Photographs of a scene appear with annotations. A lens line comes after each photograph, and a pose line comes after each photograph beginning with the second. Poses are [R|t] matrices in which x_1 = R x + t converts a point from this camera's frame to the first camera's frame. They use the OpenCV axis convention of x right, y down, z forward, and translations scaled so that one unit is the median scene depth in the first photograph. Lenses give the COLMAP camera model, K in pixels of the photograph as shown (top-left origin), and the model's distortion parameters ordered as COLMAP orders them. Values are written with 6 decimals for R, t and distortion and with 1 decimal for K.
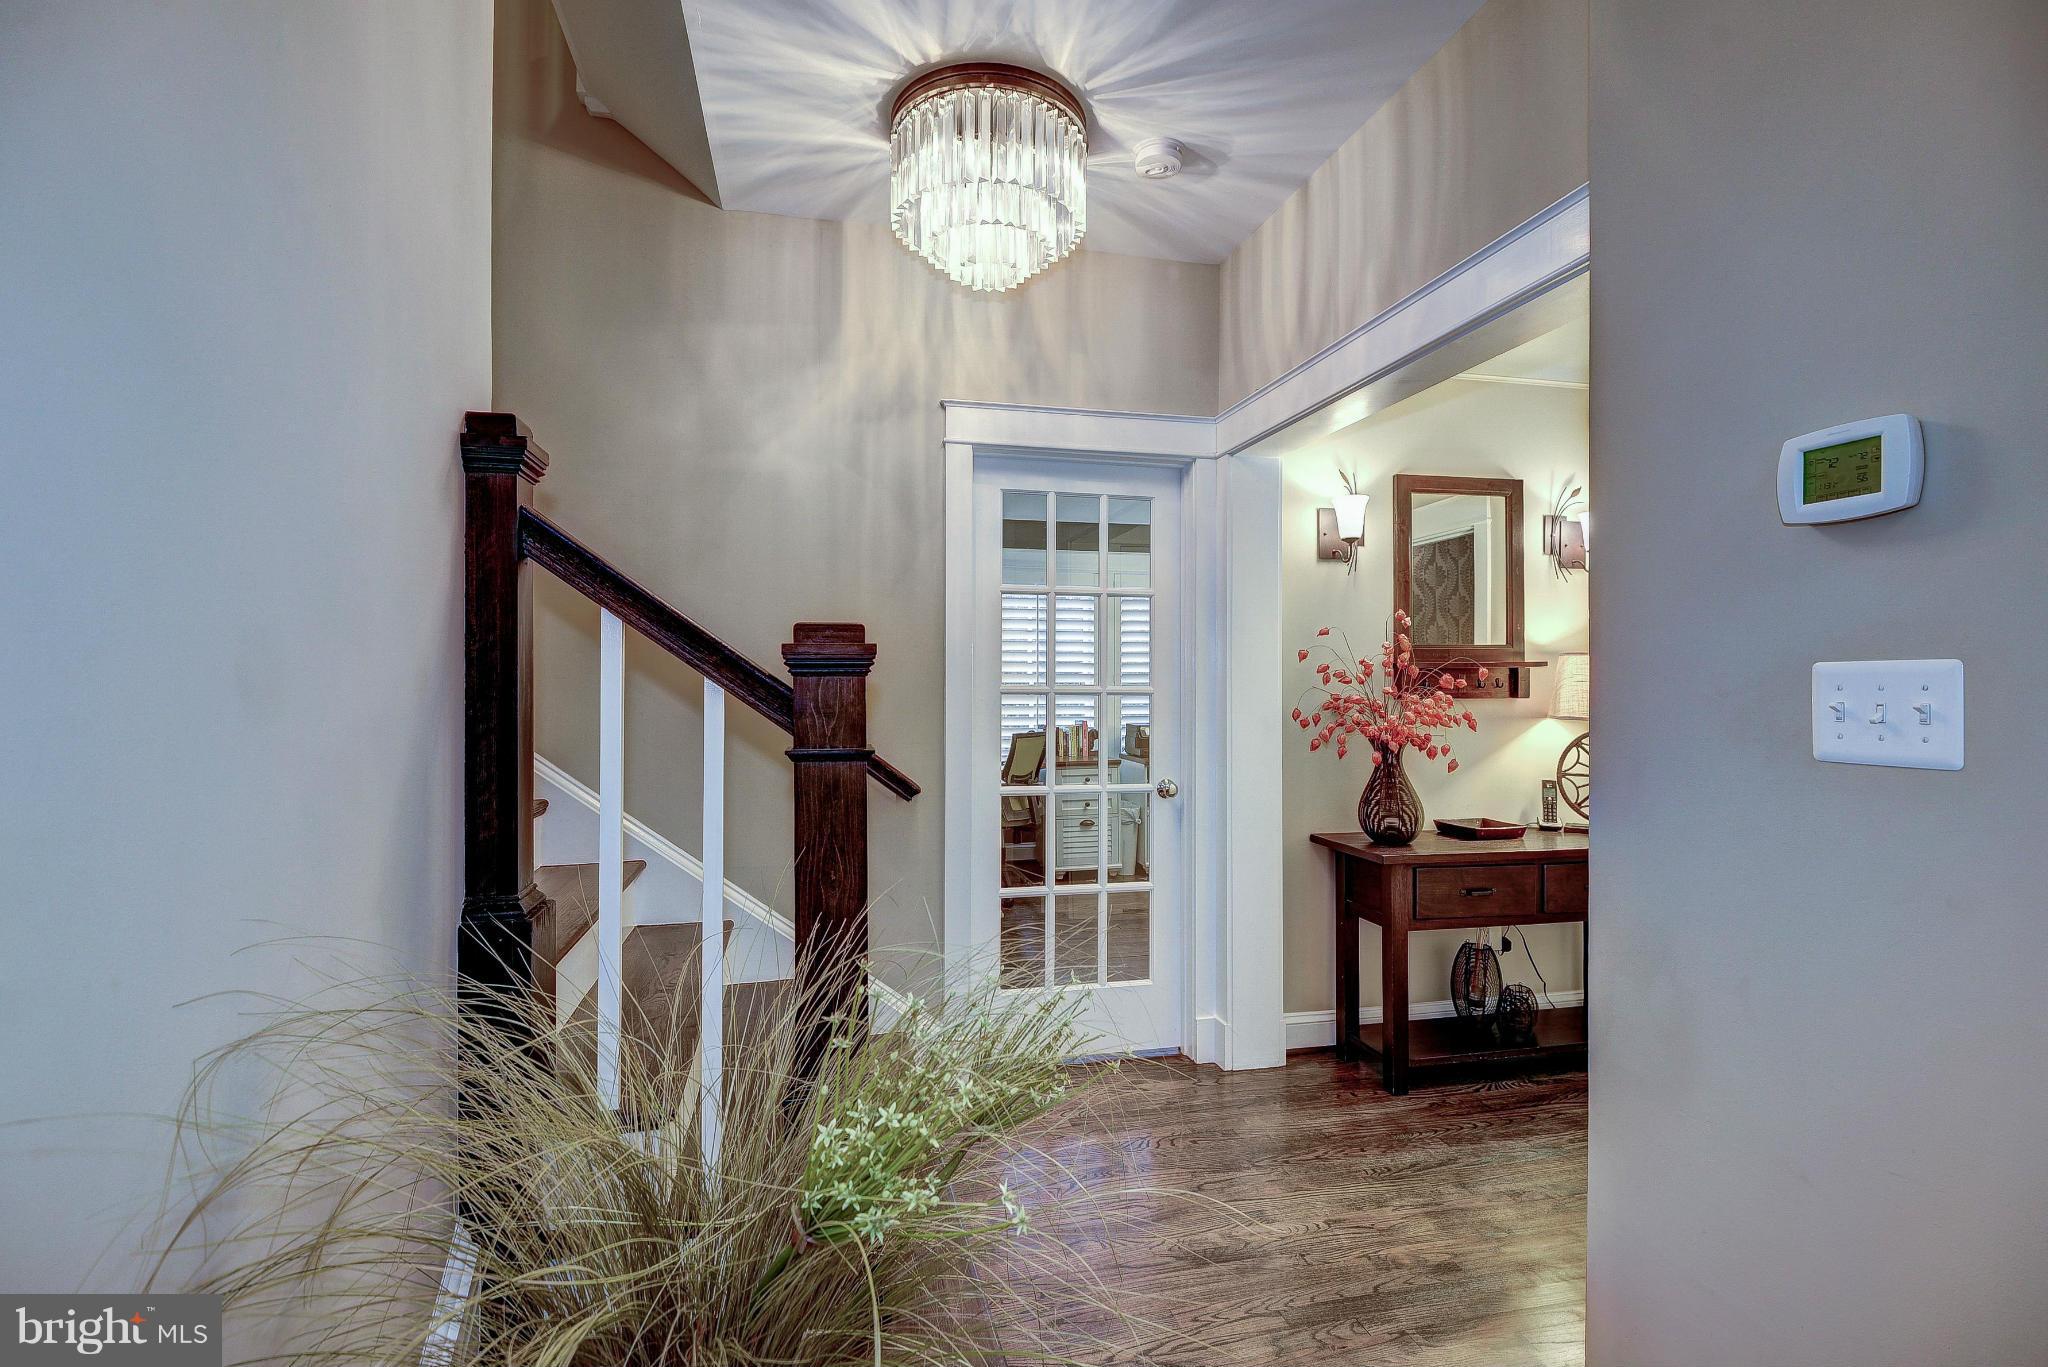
lens RADIAL K [[909.6, 0, 1021.0], [0, 909.6, 677.9], [0, 0, 1]] dist [0.003285, -0.000068]
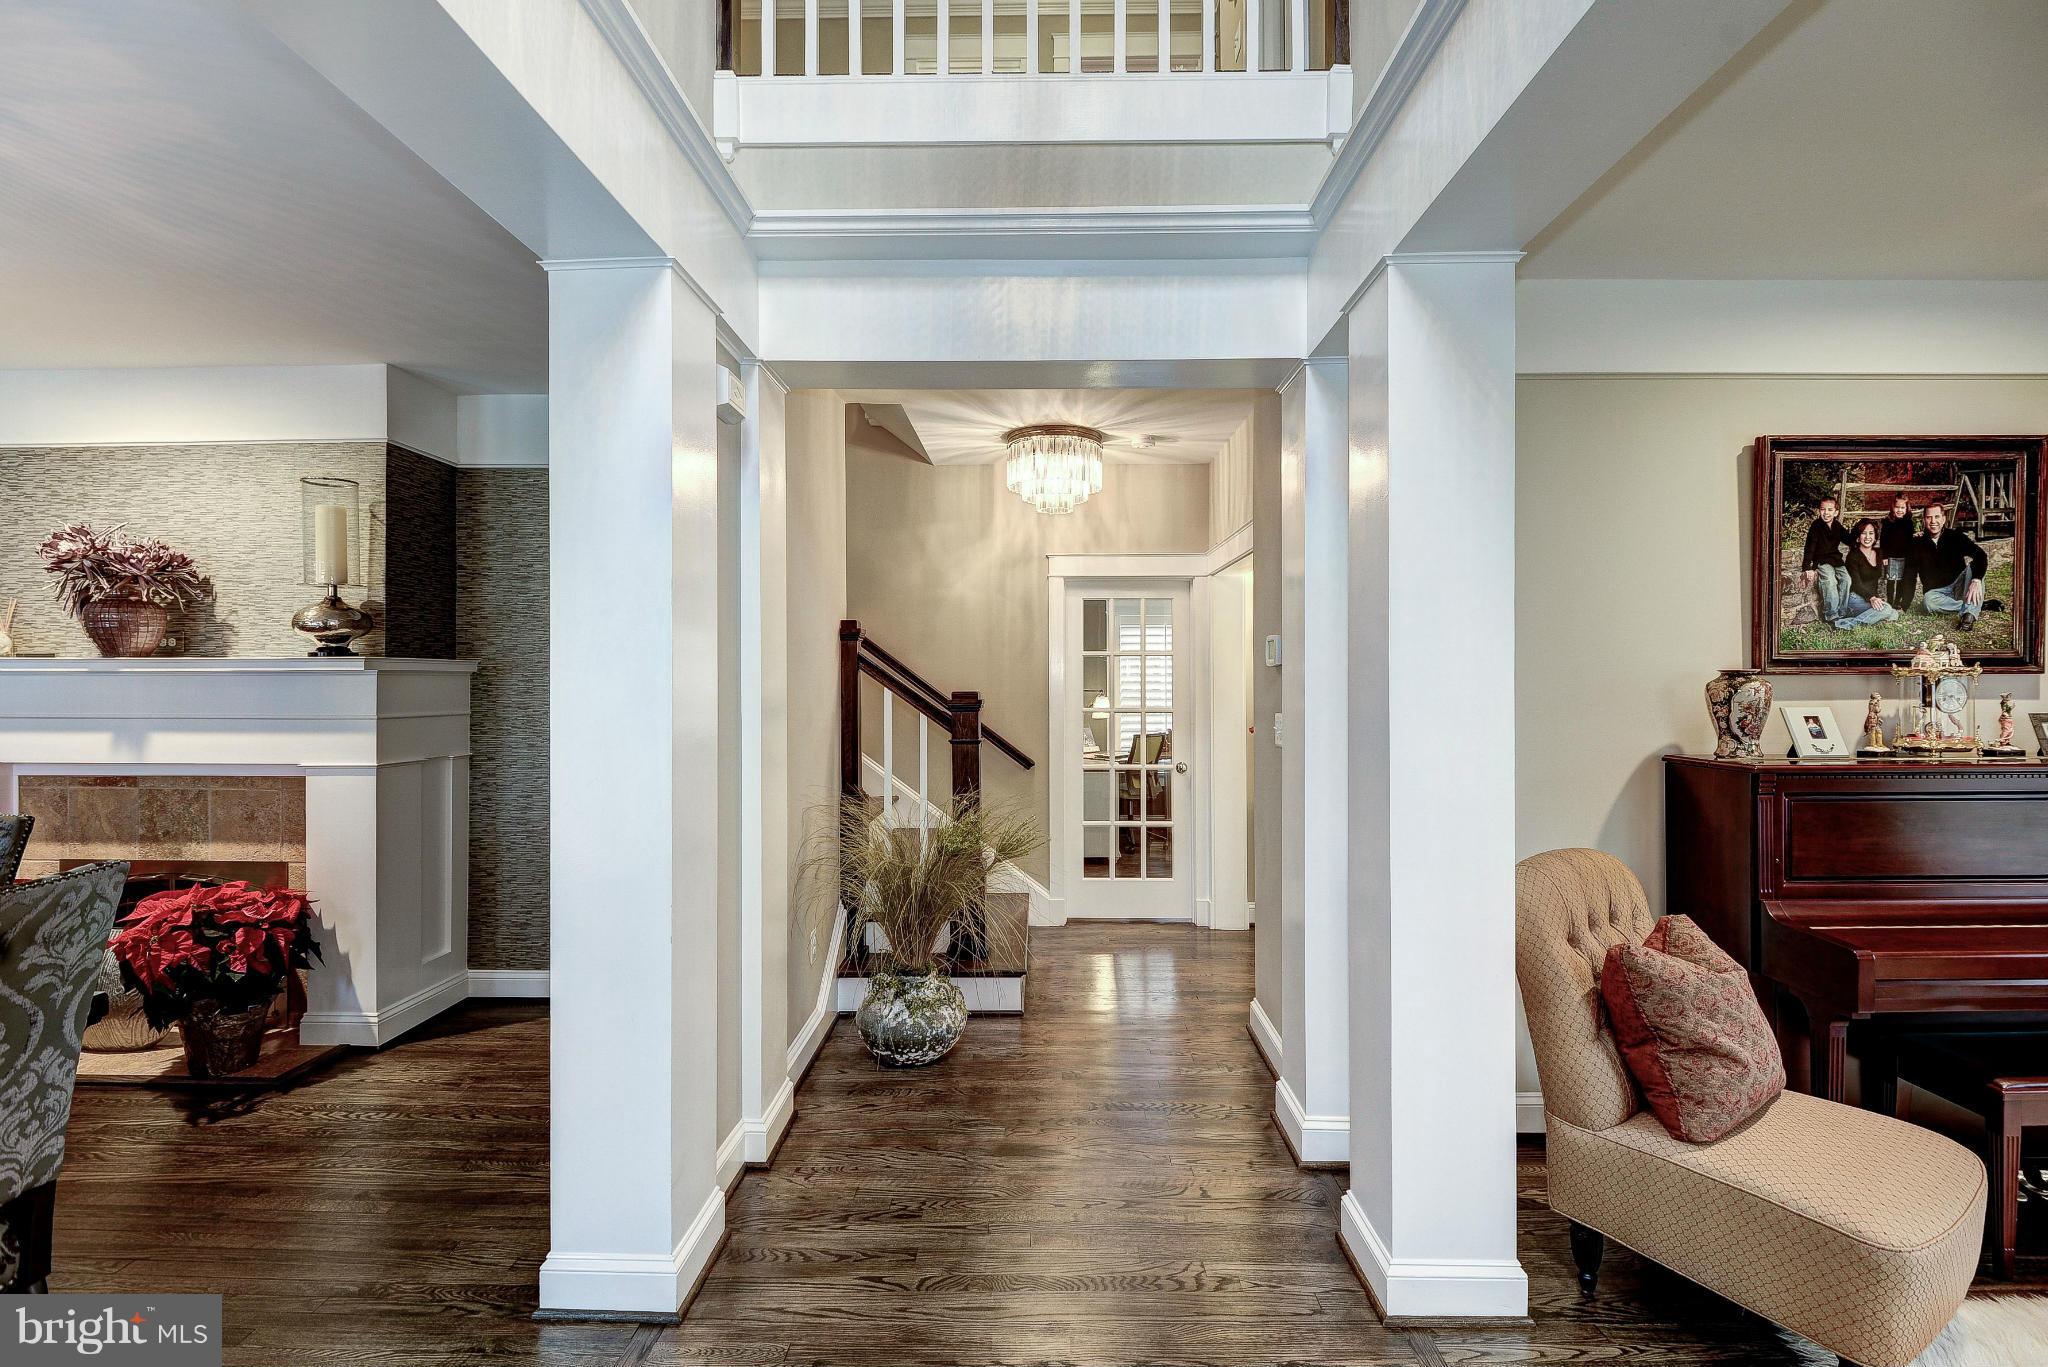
lens RADIAL K [[909.6, 0, 1021.3], [0, 909.6, 690.2], [0, 0, 1]] dist [0.003285, -0.000068]
pose [[0.968935, 0.000100, -0.247315, 0.326925], [0.002707, 0.999936, 0.011011, -0.050637], [0.247300, -0.011338, 0.968873, -0.824921]]
